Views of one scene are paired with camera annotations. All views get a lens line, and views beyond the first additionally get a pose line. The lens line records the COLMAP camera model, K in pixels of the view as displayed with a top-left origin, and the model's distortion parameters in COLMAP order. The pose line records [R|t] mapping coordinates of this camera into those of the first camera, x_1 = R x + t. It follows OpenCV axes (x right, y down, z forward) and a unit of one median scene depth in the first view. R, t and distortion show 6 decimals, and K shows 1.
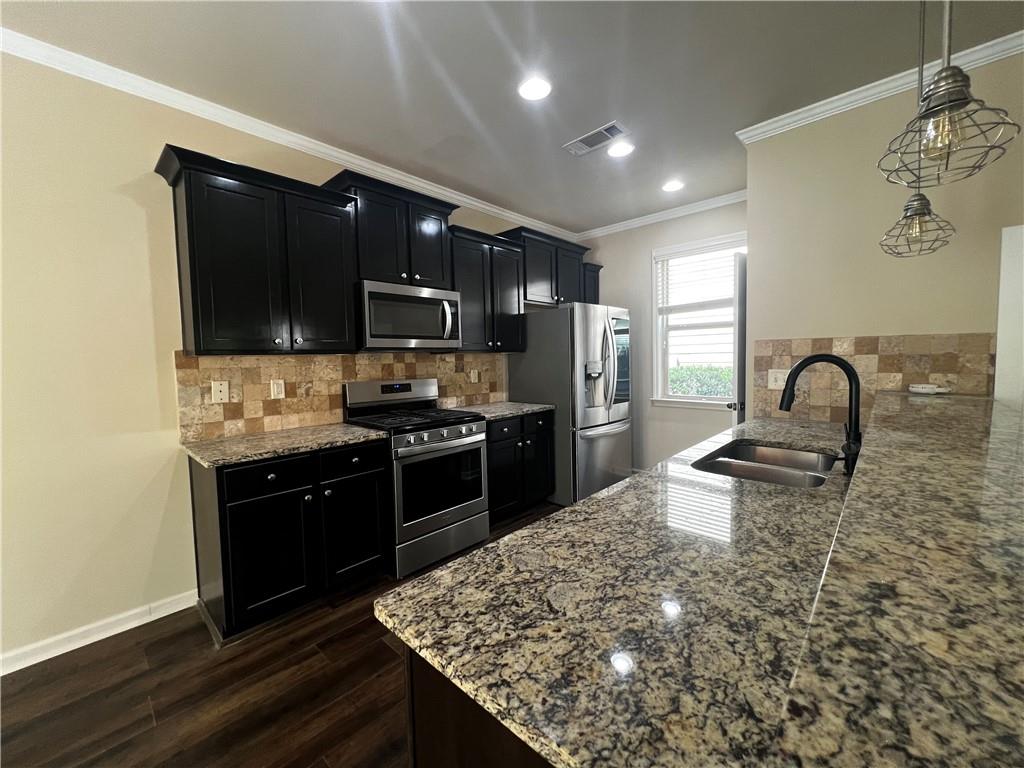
lens RADIAL K [[410.7, 0, 510.8], [0, 410.7, 382.2], [0, 0, 1]] dist [-0.000889, -0.000081]
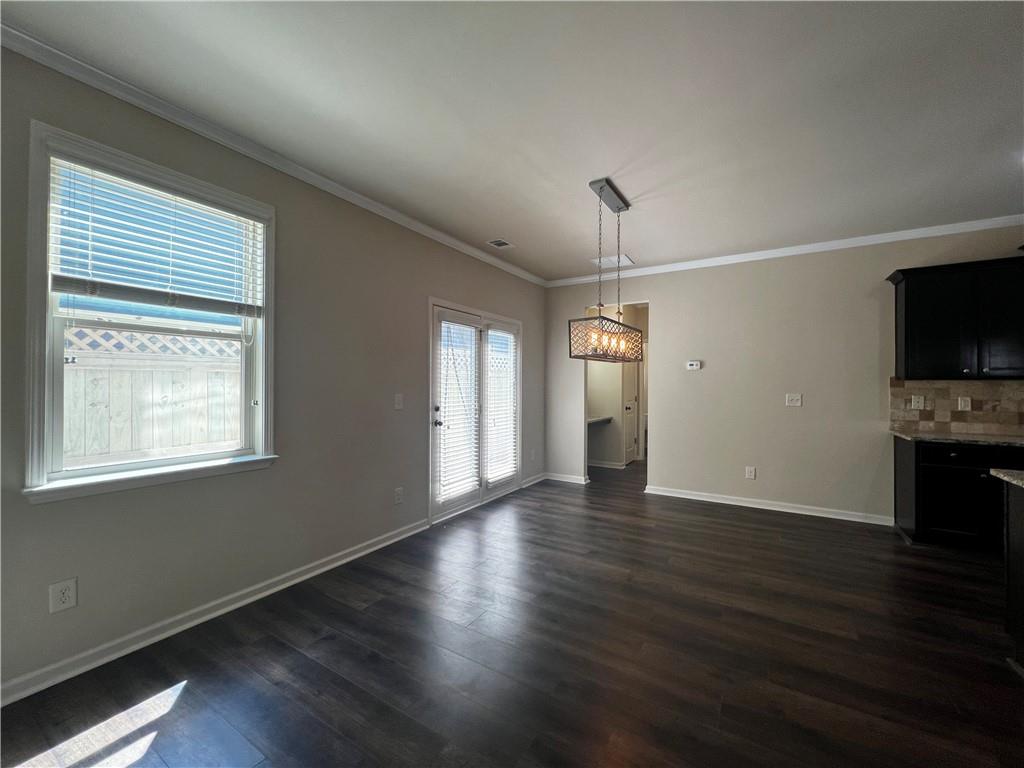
lens RADIAL K [[410.7, 0, 510.8], [0, 410.7, 382.2], [0, 0, 1]] dist [-0.000889, -0.000081]
pose [[0.191469, 0.015724, -0.981373, 0.464836], [-0.066094, 0.997809, 0.003093, 0.037430], [0.979271, 0.064271, 0.192089, -0.722931]]
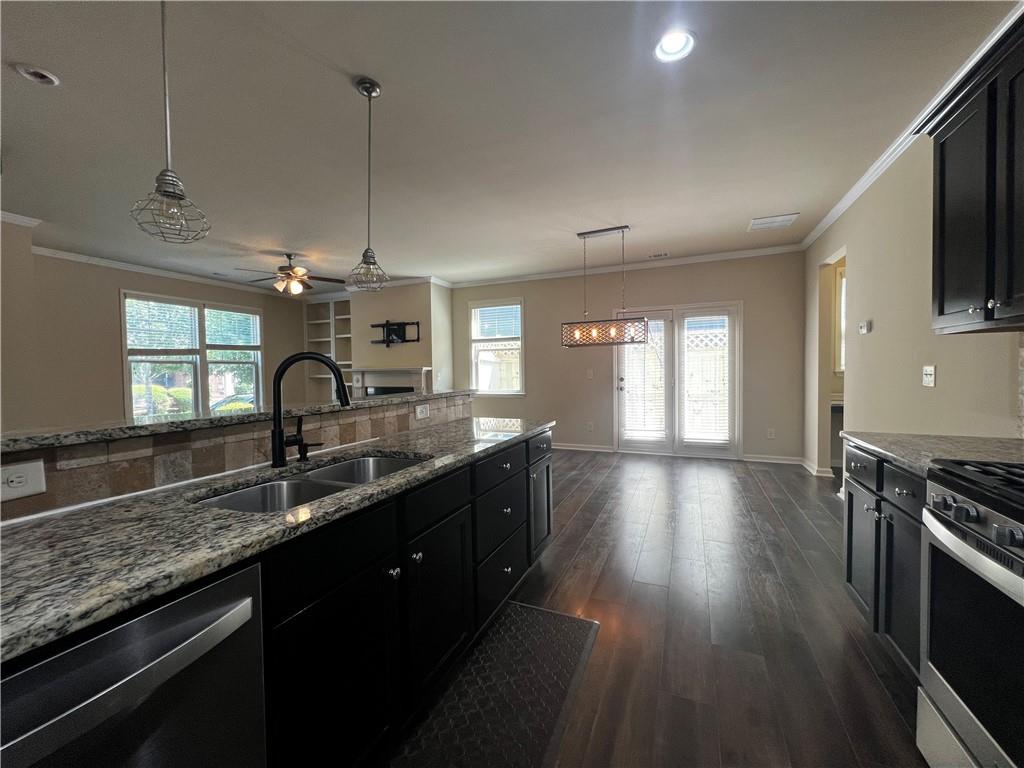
lens RADIAL K [[410.7, 0, 510.8], [0, 410.7, 382.2], [0, 0, 1]] dist [-0.000889, -0.000081]
pose [[-0.941987, 0.043670, -0.332797, 0.329259], [0.014442, 0.995855, 0.089801, -0.039806], [0.335339, 0.079785, -0.938713, 1.103630]]
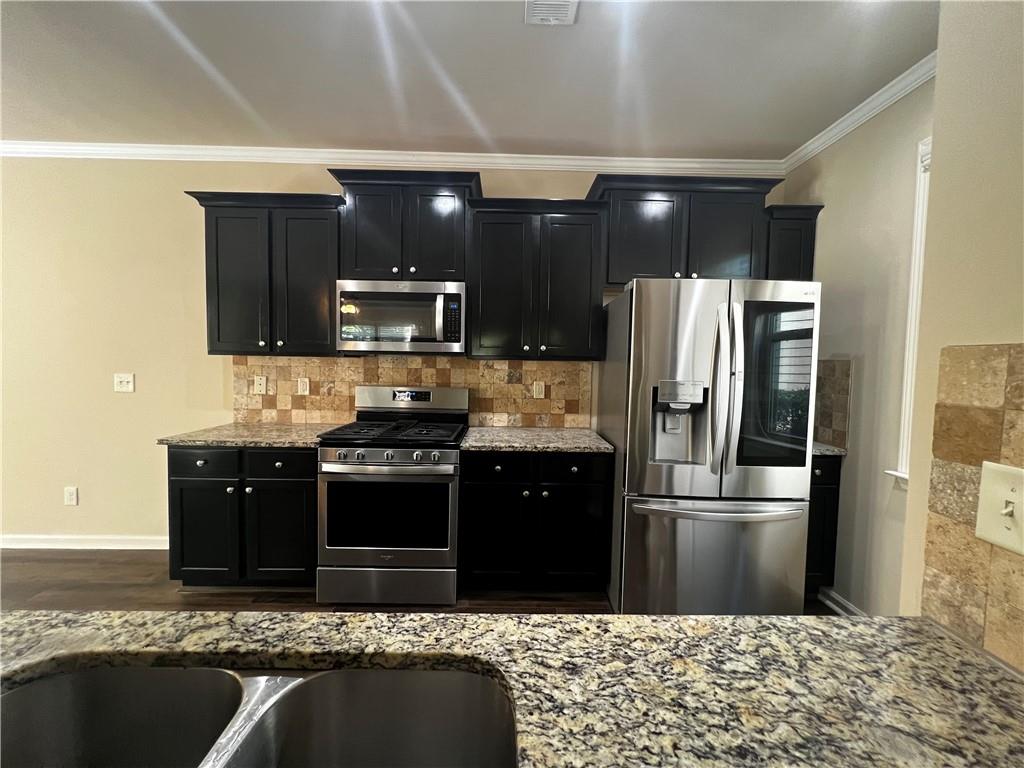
lens RADIAL K [[410.7, 0, 510.8], [0, 410.7, 382.2], [0, 0, 1]] dist [-0.000889, -0.000081]
pose [[0.693927, 0.071305, -0.716506, 0.560286], [-0.075340, 0.996813, 0.026234, -0.059654], [0.716093, 0.035778, 0.697088, 0.564031]]
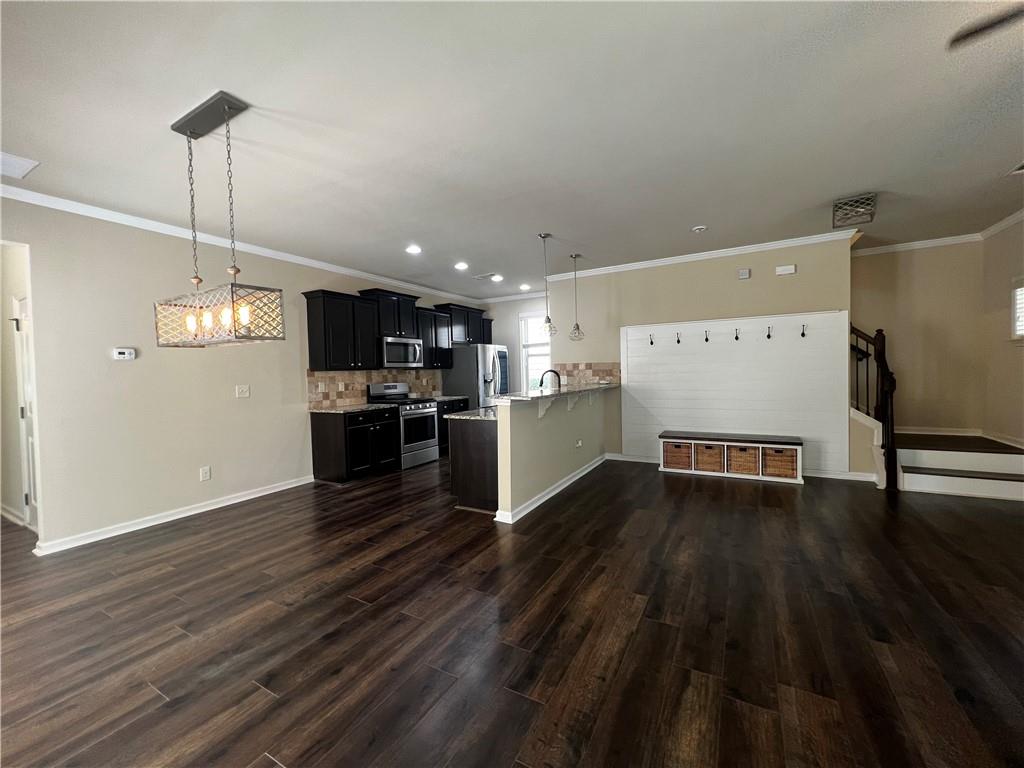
lens RADIAL K [[410.7, 0, 510.8], [0, 410.7, 382.2], [0, 0, 1]] dist [-0.000889, -0.000081]
pose [[0.972786, -0.010246, 0.231478, -0.184869], [0.018713, 0.999232, -0.034413, 0.076139], [-0.230948, 0.037808, 0.972231, -1.163970]]
